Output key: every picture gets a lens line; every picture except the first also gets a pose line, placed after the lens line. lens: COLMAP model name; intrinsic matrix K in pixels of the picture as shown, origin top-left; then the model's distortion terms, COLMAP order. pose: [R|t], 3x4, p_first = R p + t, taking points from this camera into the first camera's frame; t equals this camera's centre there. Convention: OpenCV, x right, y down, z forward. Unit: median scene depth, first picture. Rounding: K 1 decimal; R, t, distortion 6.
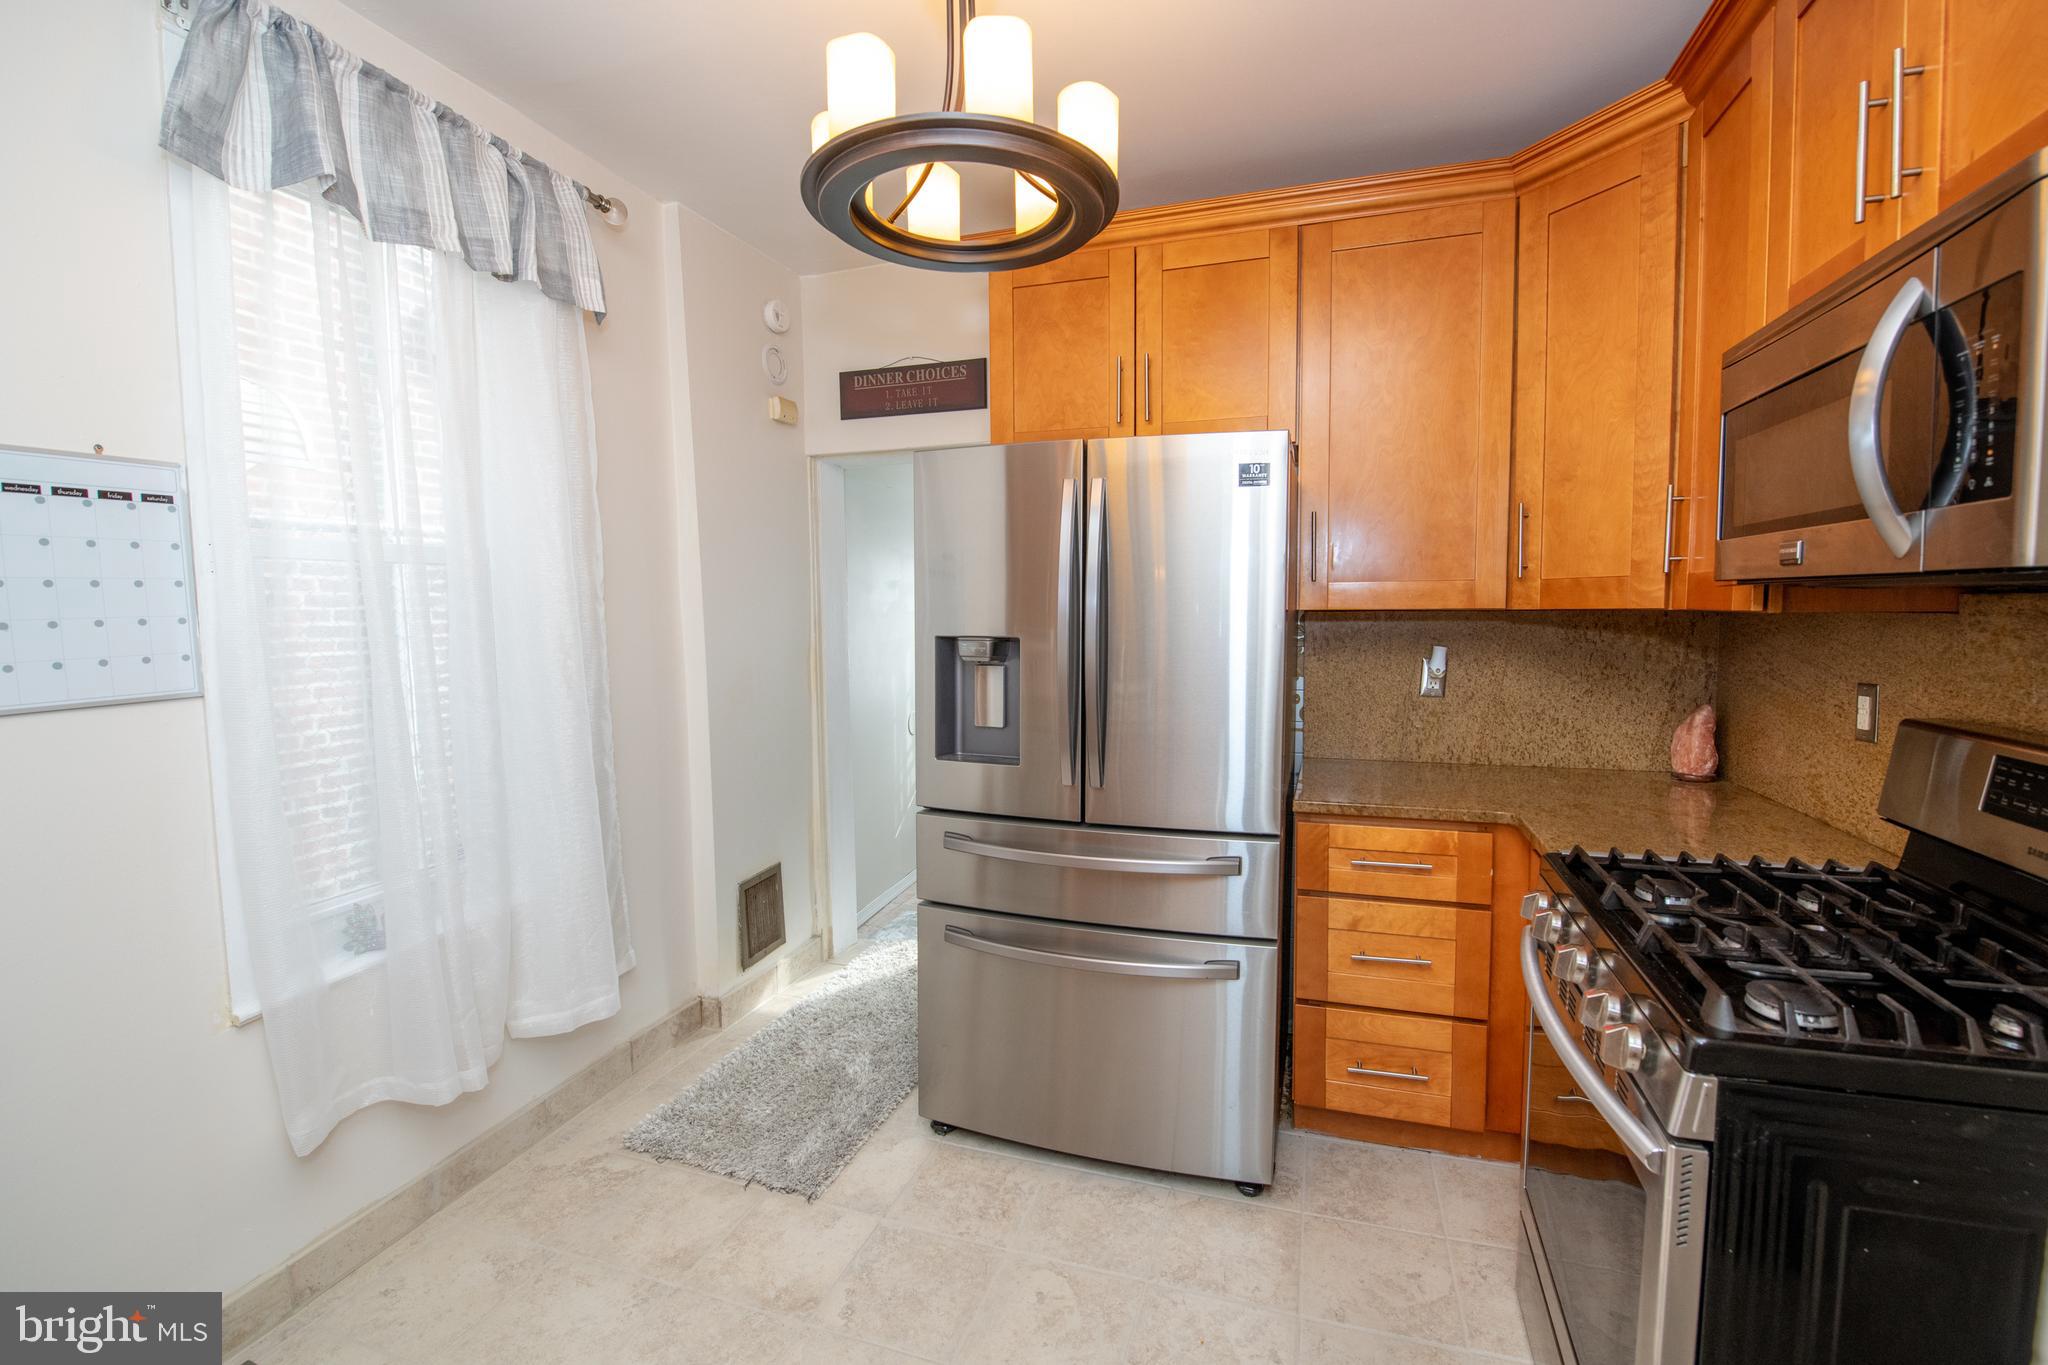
lens RADIAL K [[879.0, 0, 1064.3], [0, 879.0, 671.7], [0, 0, 1]] dist [-0.016201, 0.000188]
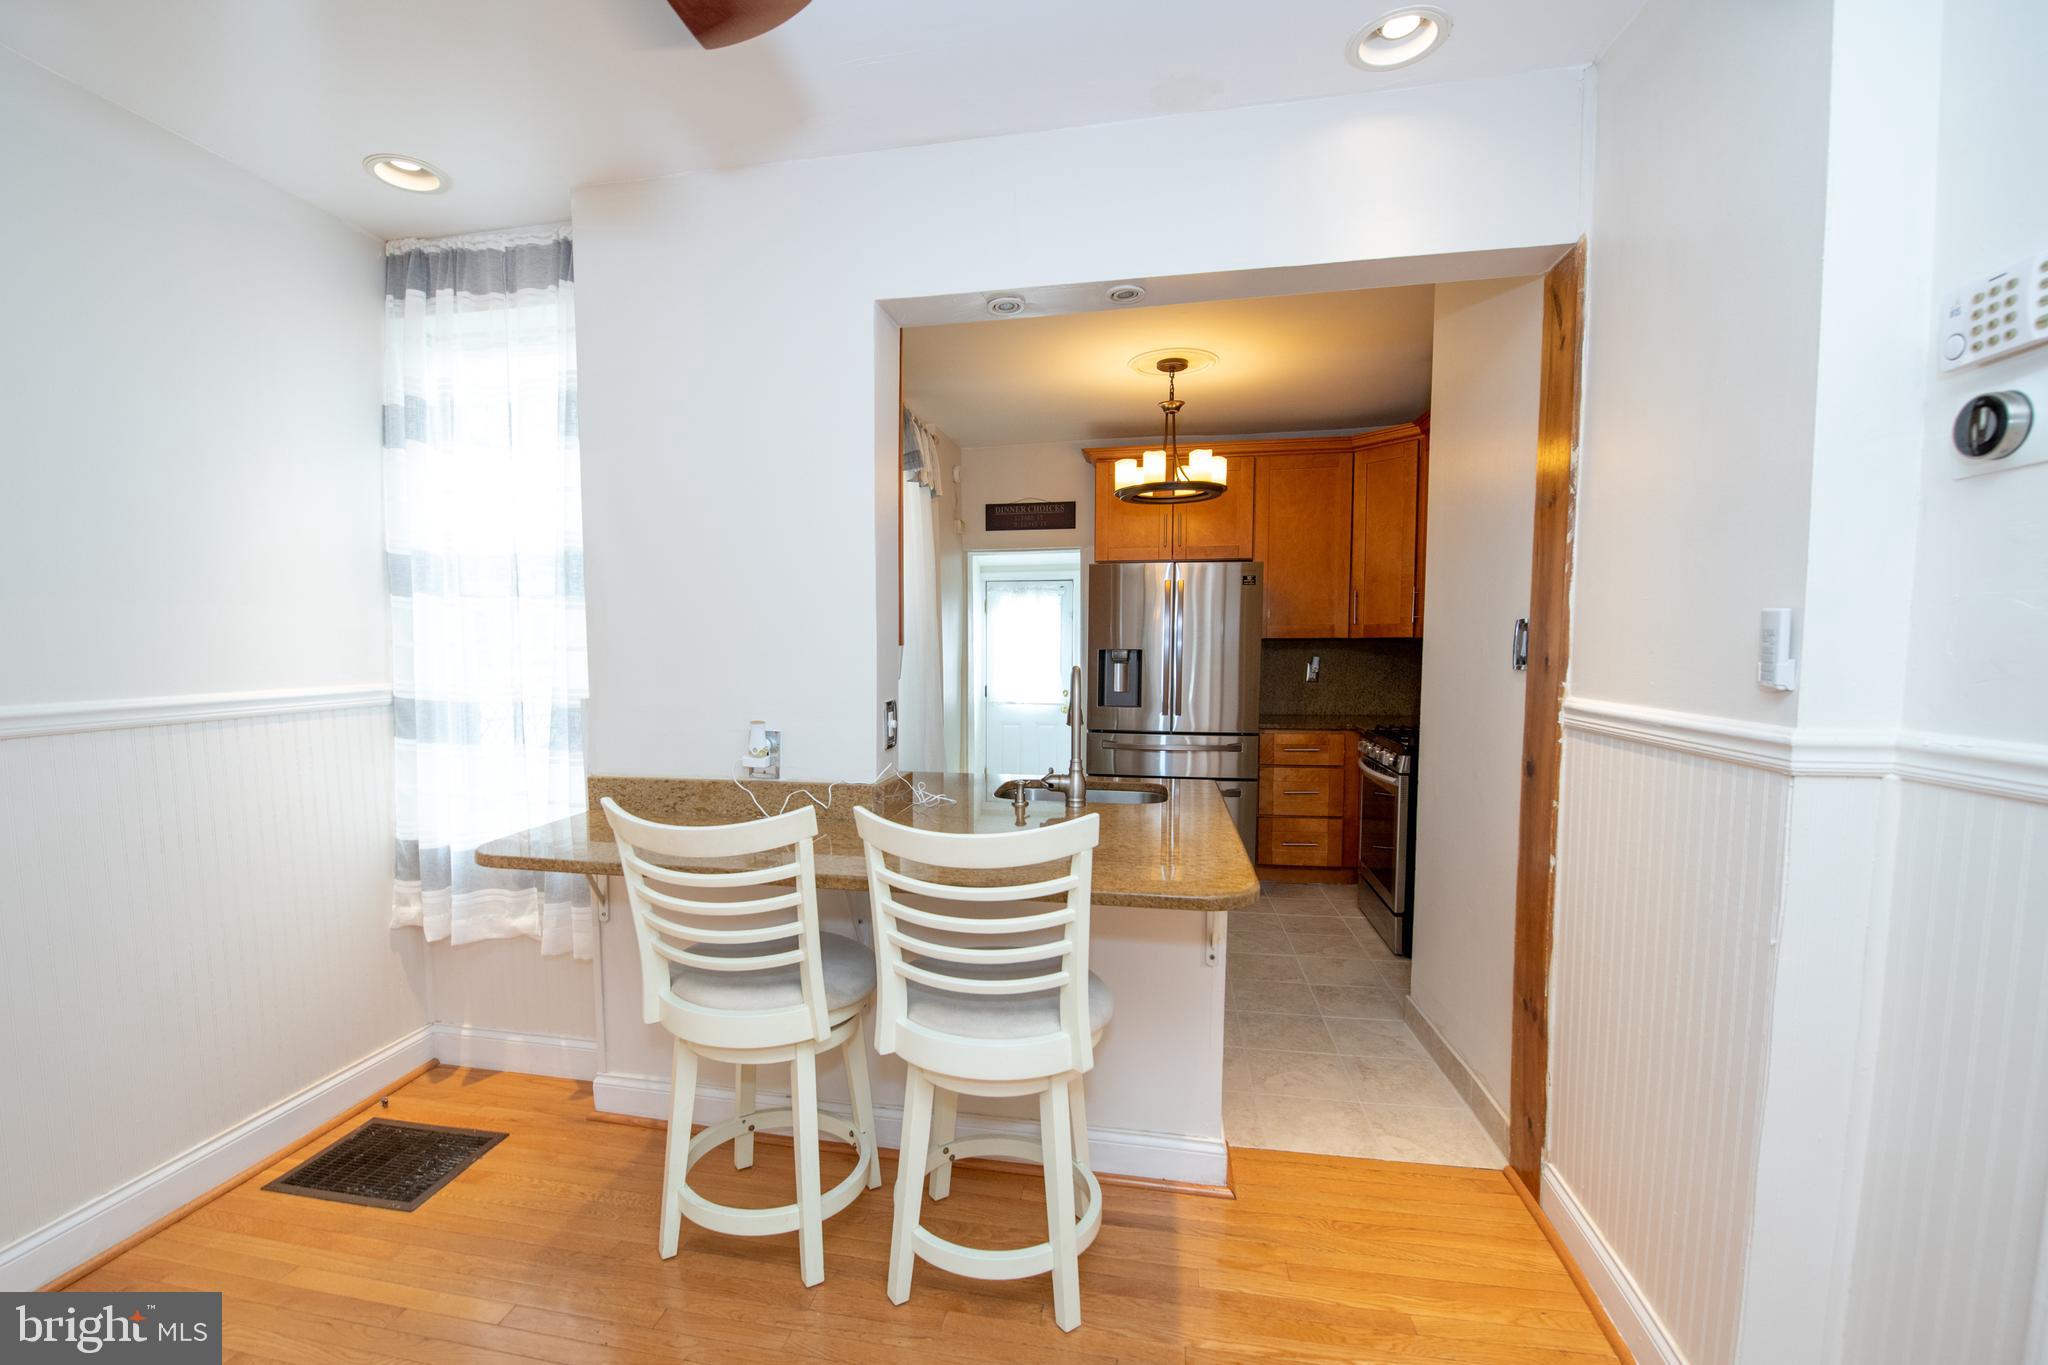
lens RADIAL K [[872.9, 0, 988.9], [0, 872.9, 704.5], [0, 0, 1]] dist [-0.021435, -0.000227]
pose [[0.995513, -0.003562, 0.094557, -0.645087], [0.003679, 0.999993, -0.001057, 0.101181], [-0.094552, 0.001401, 0.995519, -1.167567]]
